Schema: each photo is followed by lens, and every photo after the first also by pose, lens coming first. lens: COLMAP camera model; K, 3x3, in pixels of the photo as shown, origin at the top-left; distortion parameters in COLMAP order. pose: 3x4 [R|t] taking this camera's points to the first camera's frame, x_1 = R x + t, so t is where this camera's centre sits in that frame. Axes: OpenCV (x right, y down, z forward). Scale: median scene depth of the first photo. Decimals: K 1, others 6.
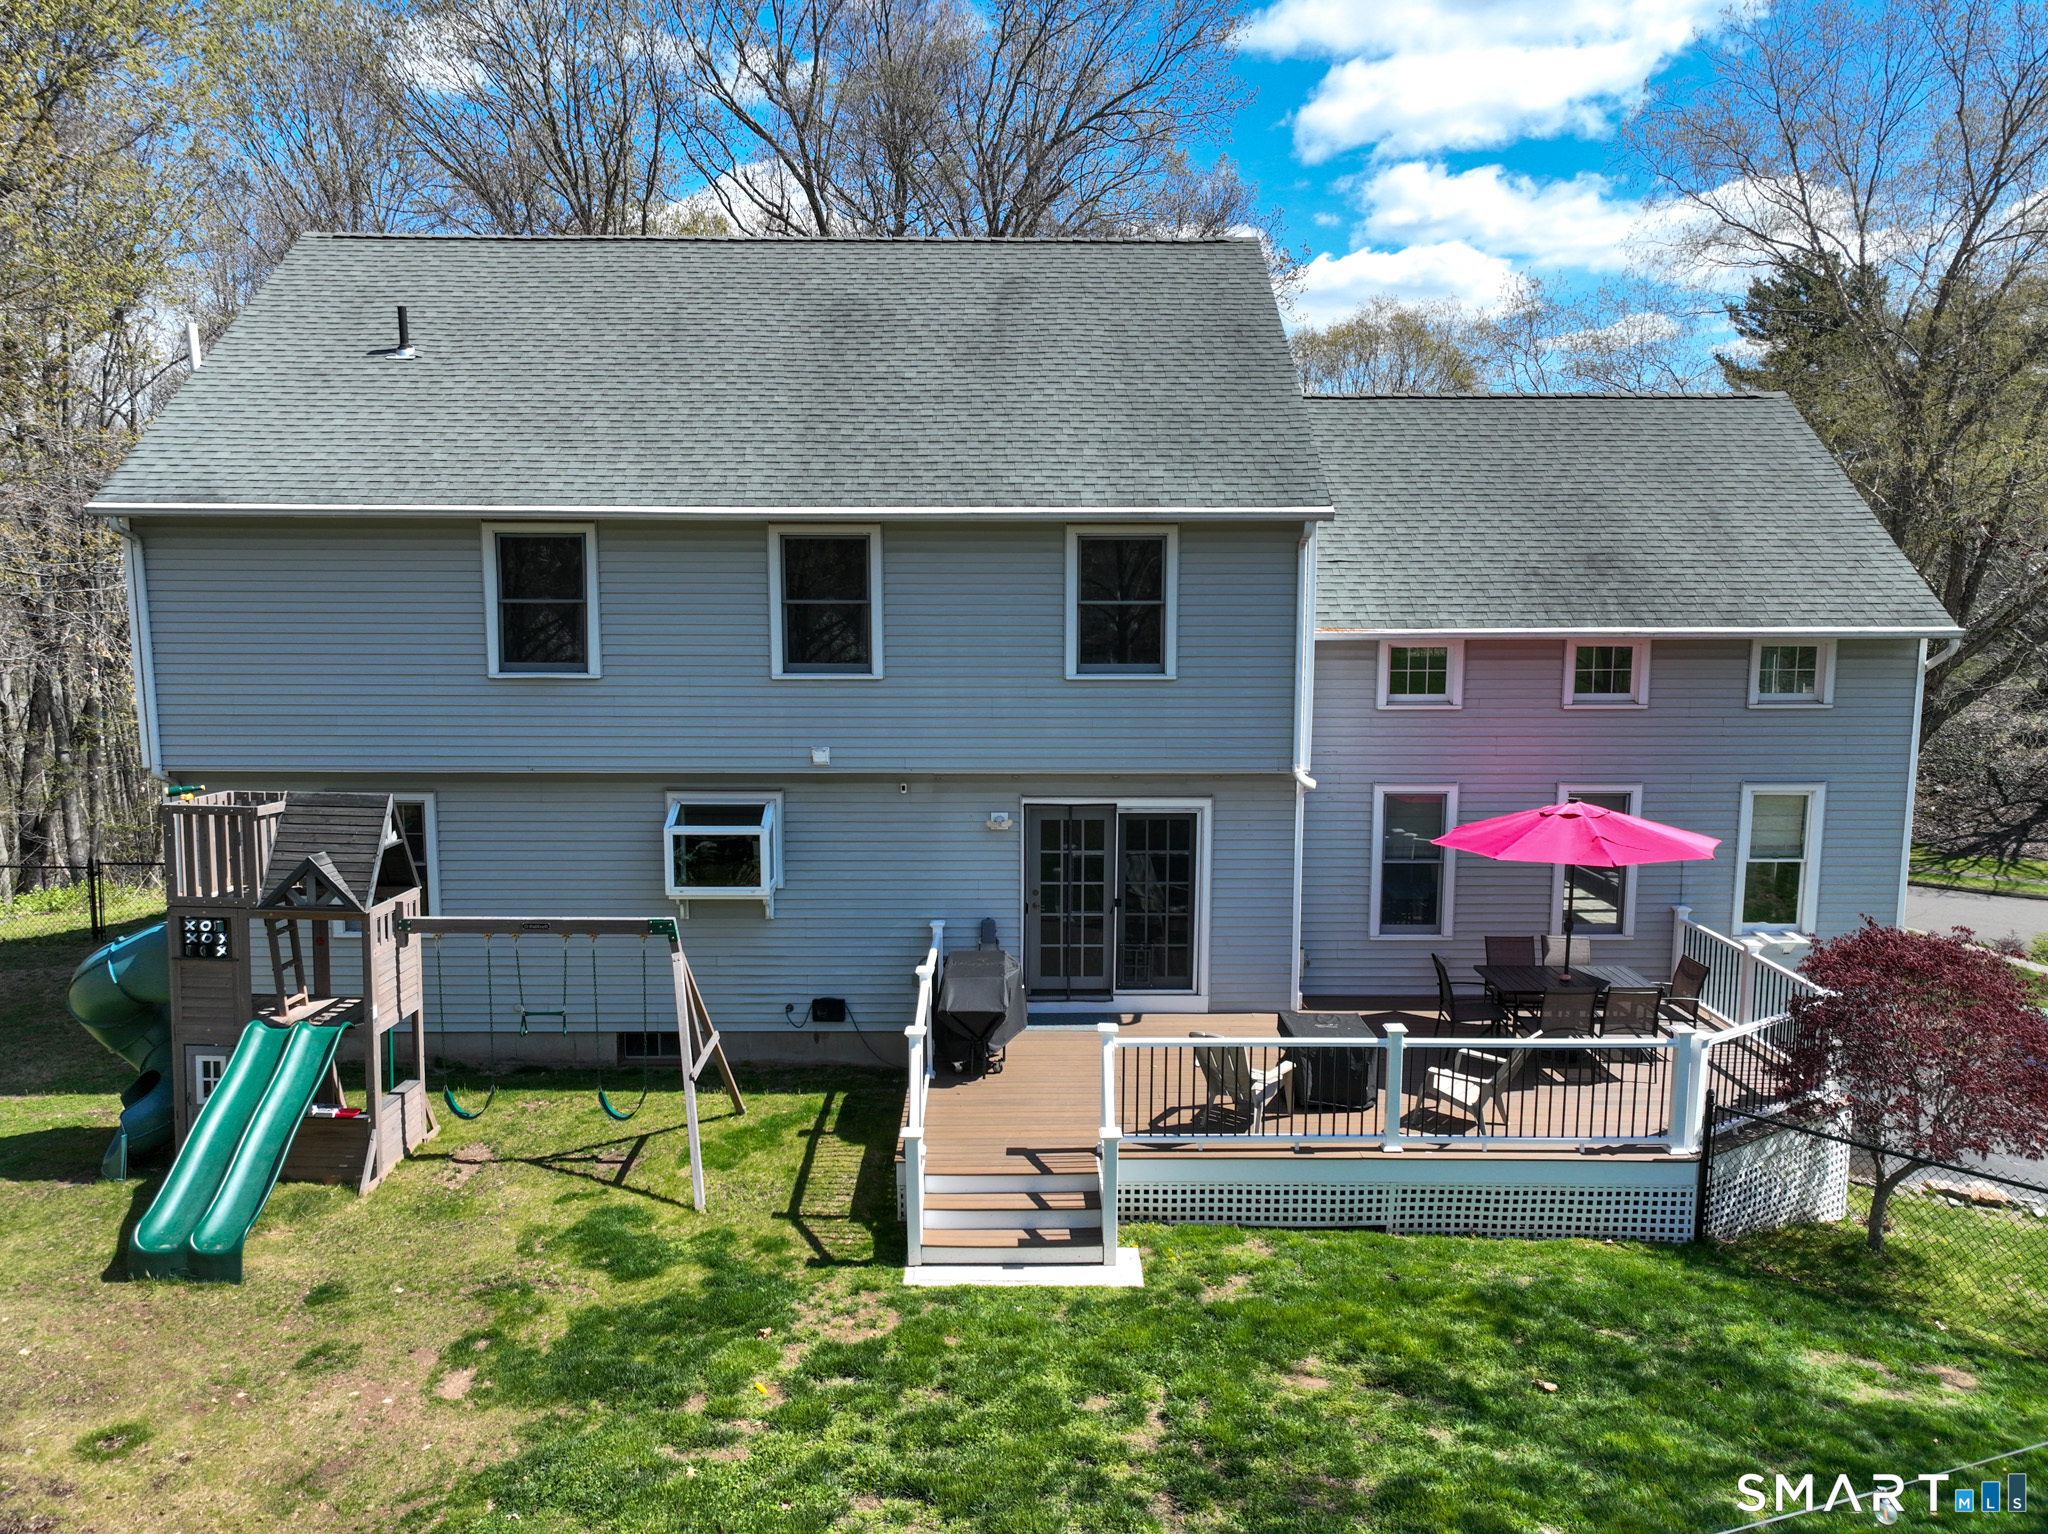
lens RADIAL K [[1457.2, 0, 1019.6], [0, 1457.2, 782.8], [0, 0, 1]] dist [-0.009002, 0.005191]
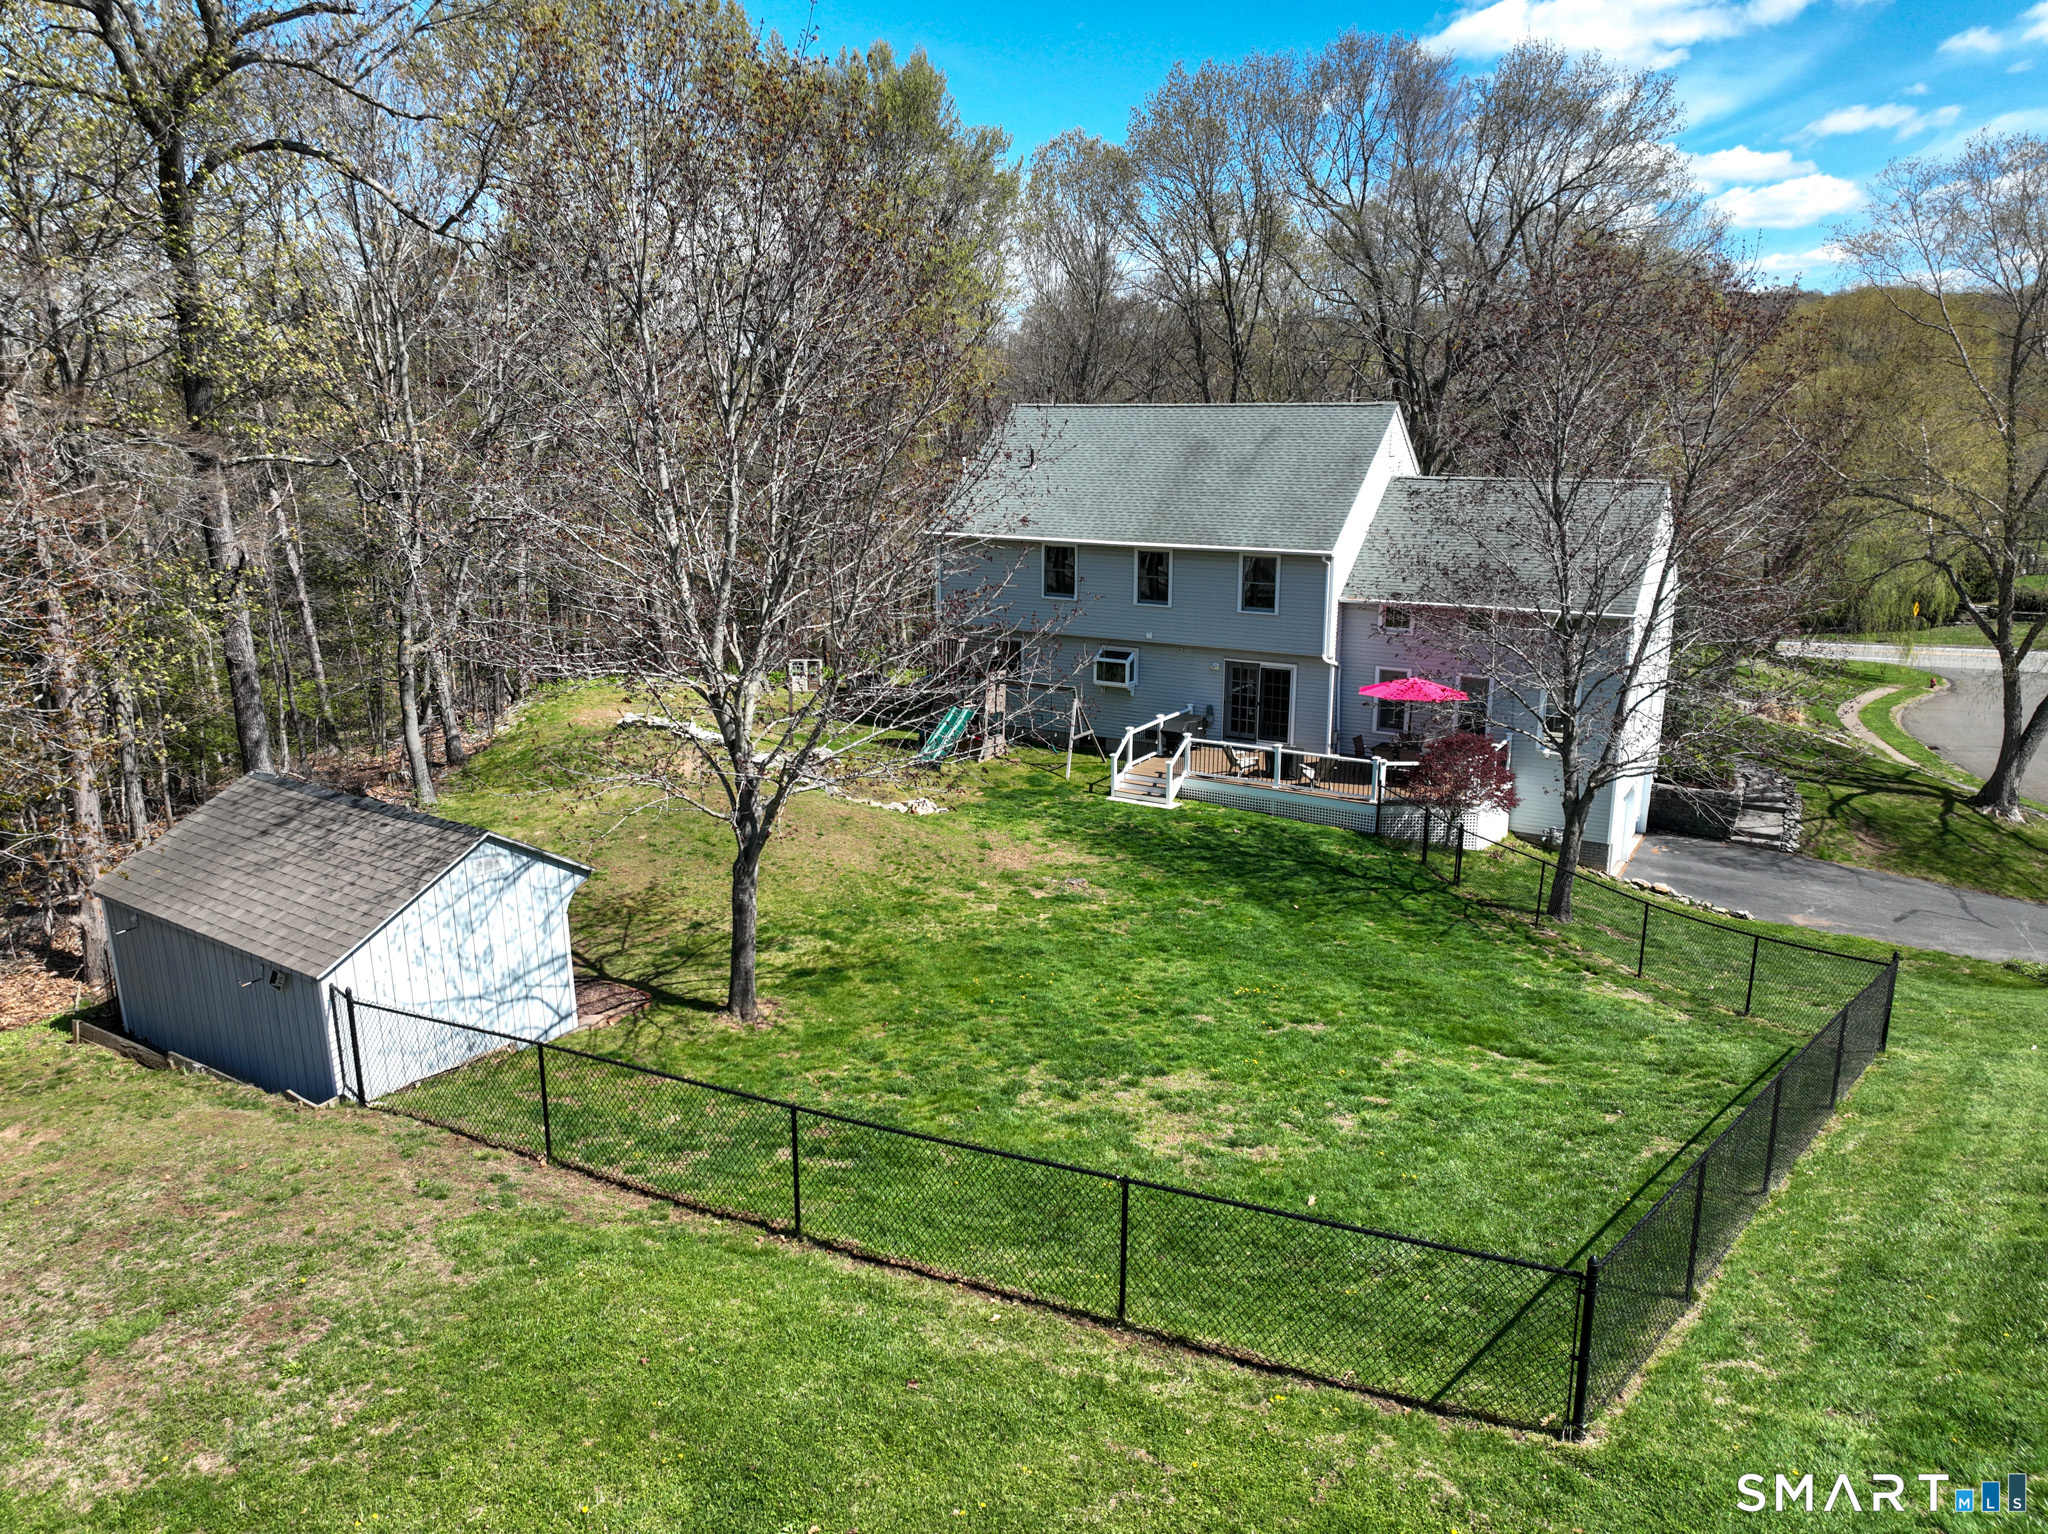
lens RADIAL K [[1457.2, 0, 1023.0], [0, 1457.2, 764.0], [0, 0, 1]] dist [-0.009002, 0.005191]
pose [[0.860908, 0.119038, -0.494639, 1.025462], [-0.070045, 0.990716, 0.116510, -0.082057], [0.503916, -0.065658, 0.861254, -1.444718]]
